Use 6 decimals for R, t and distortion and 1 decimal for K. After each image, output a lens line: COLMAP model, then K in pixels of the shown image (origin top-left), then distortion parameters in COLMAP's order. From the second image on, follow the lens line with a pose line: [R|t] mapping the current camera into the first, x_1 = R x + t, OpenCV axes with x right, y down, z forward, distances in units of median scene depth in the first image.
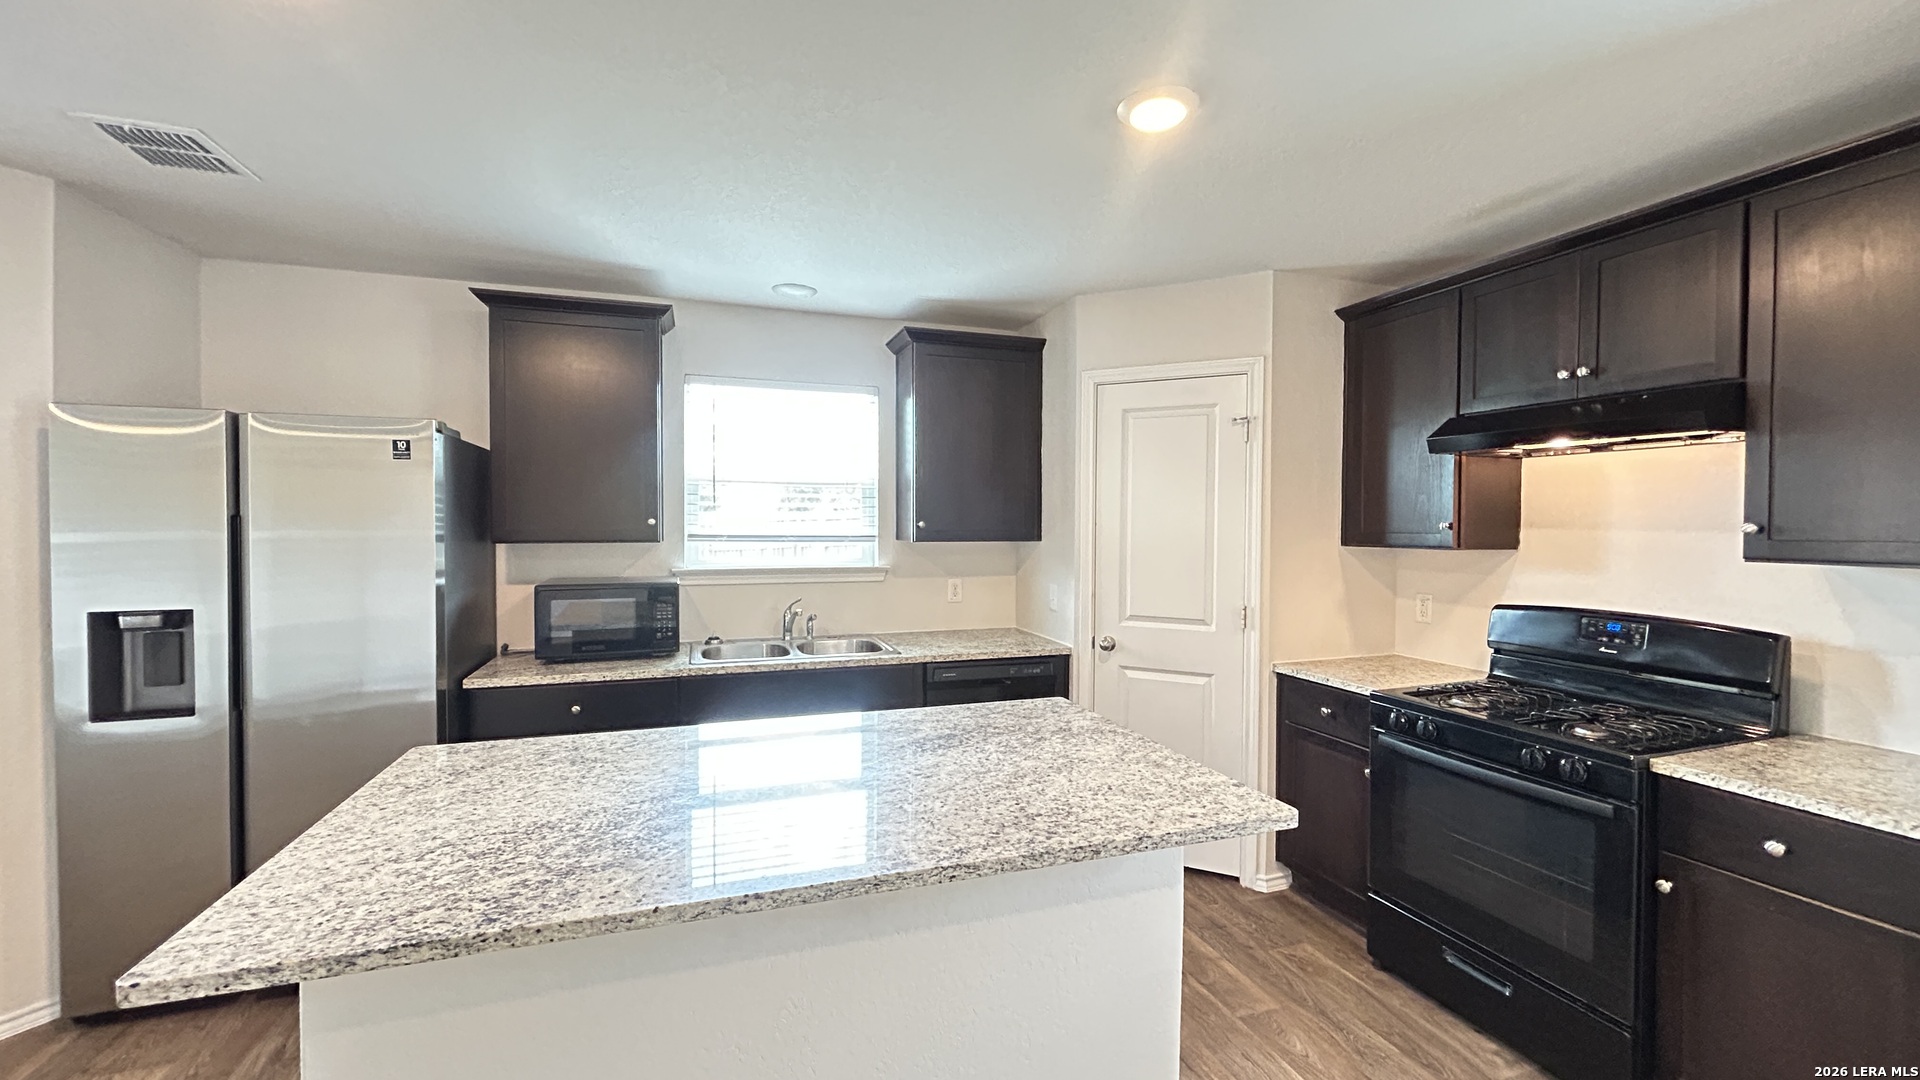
lens RADIAL K [[775.2, 0, 967.4], [0, 775.2, 536.3], [0, 0, 1]] dist [0.000378, 0.000127]
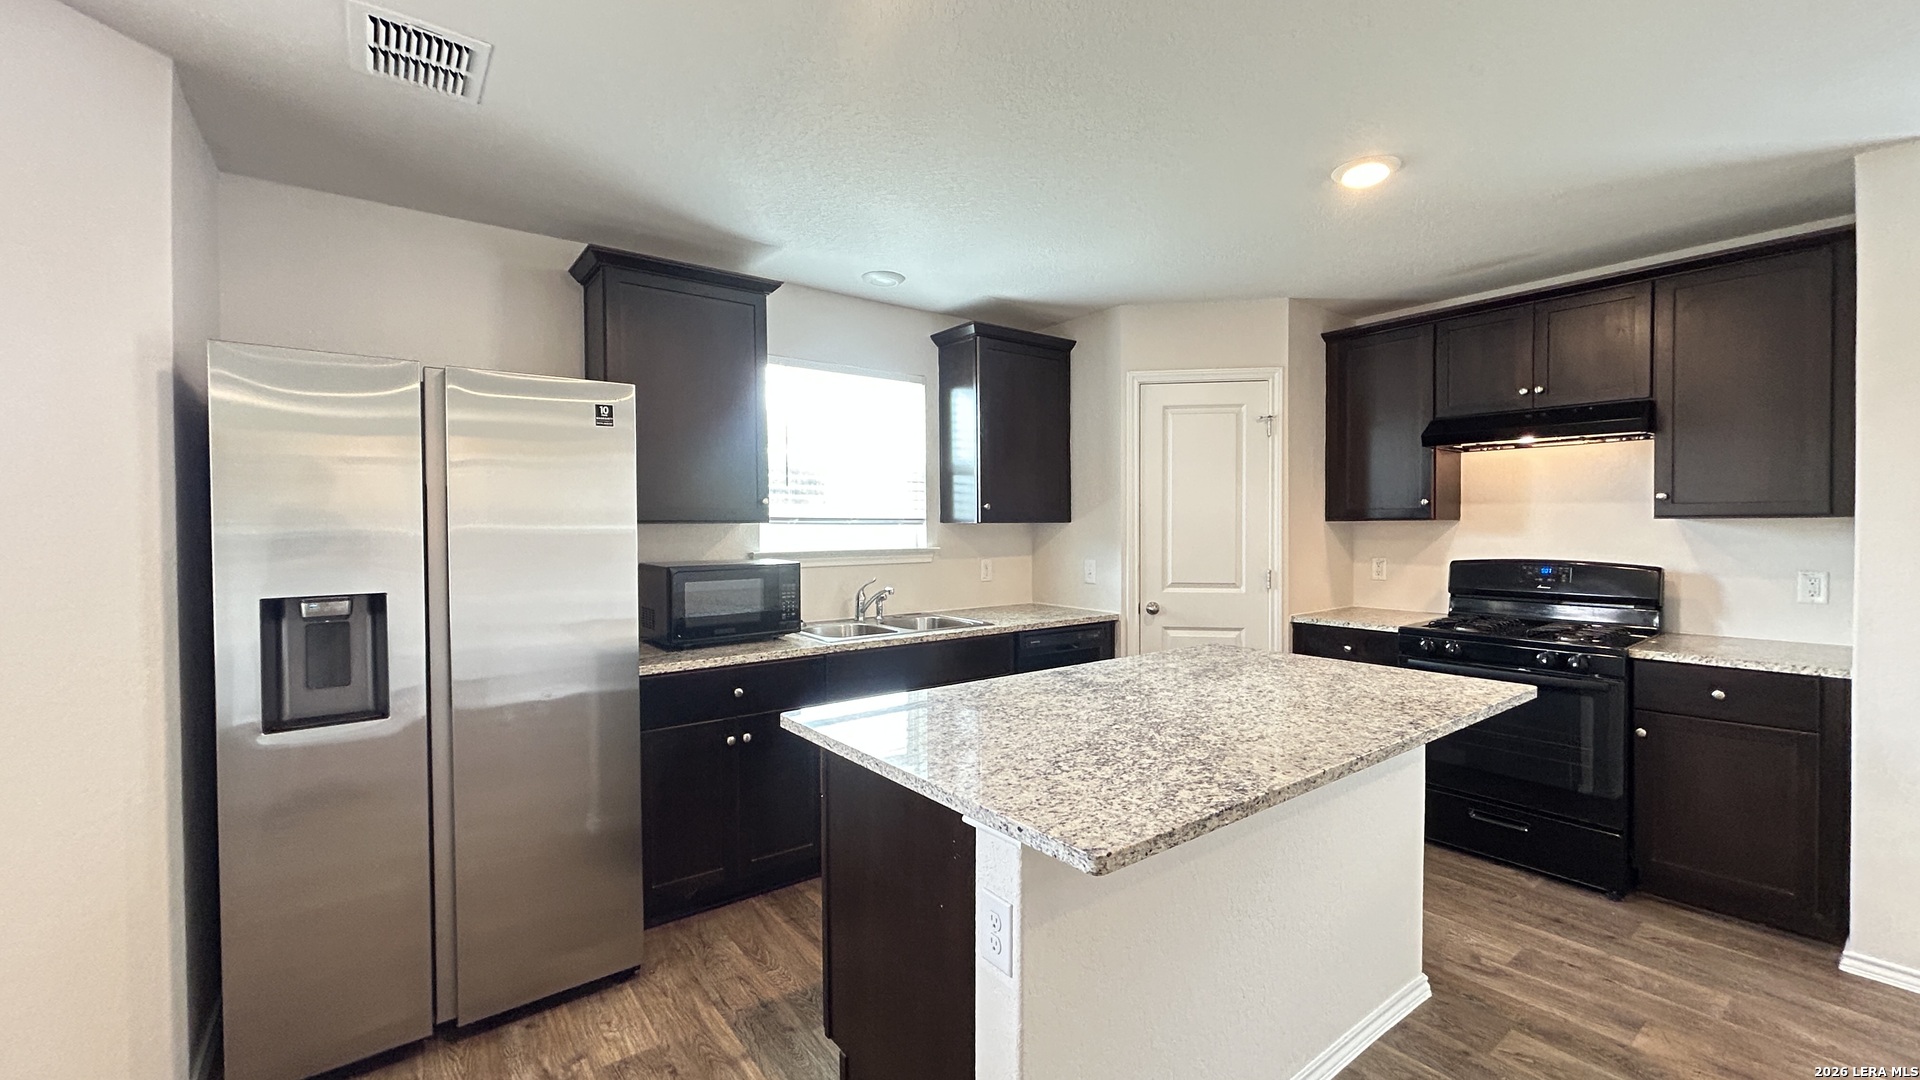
lens RADIAL K [[775.2, 0, 967.4], [0, 775.2, 536.3], [0, 0, 1]] dist [0.000378, 0.000127]
pose [[0.947955, -0.013913, 0.318100, -0.534150], [0.015367, 0.999880, -0.002064, 0.035028], [-0.318033, 0.006845, 0.948055, -0.008370]]
